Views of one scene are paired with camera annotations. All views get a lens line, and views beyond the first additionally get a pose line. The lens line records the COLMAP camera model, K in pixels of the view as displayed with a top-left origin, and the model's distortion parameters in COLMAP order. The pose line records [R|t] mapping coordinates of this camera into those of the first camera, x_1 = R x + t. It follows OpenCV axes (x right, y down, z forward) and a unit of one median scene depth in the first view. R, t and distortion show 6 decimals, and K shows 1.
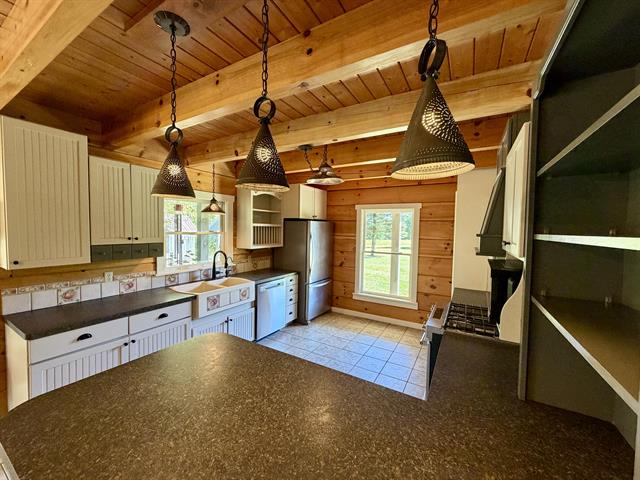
lens RADIAL K [[255.0, 0, 317.1], [0, 255.0, 241.5], [0, 0, 1]] dist [-0.000344, 0.000533]
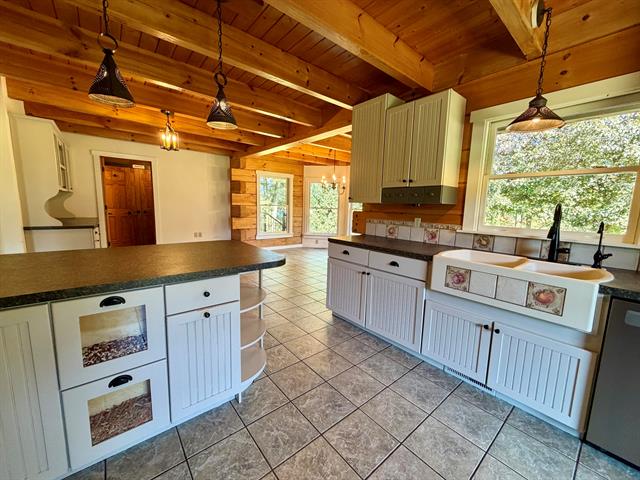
lens RADIAL K [[255.0, 0, 318.8], [0, 255.0, 239.3], [0, 0, 1]] dist [-0.000344, 0.000533]
pose [[-0.333203, 0.097179, -0.937834, 0.198119], [-0.081415, 0.987994, 0.131302, 0.065877], [0.939334, 0.120104, -0.321291, 0.626000]]
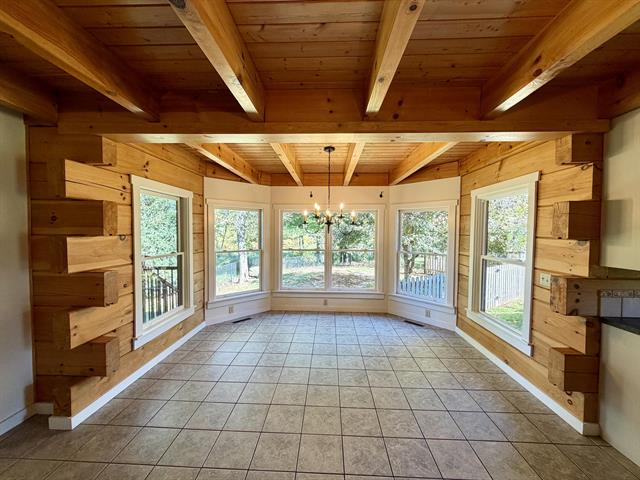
lens RADIAL K [[255.0, 0, 319.4], [0, 255.0, 236.5], [0, 0, 1]] dist [-0.000344, 0.000533]
pose [[0.474822, 0.004872, -0.880069, -0.445137], [-0.041644, 0.998989, -0.016938, 0.023156], [0.879096, 0.044692, 0.474544, -0.206126]]
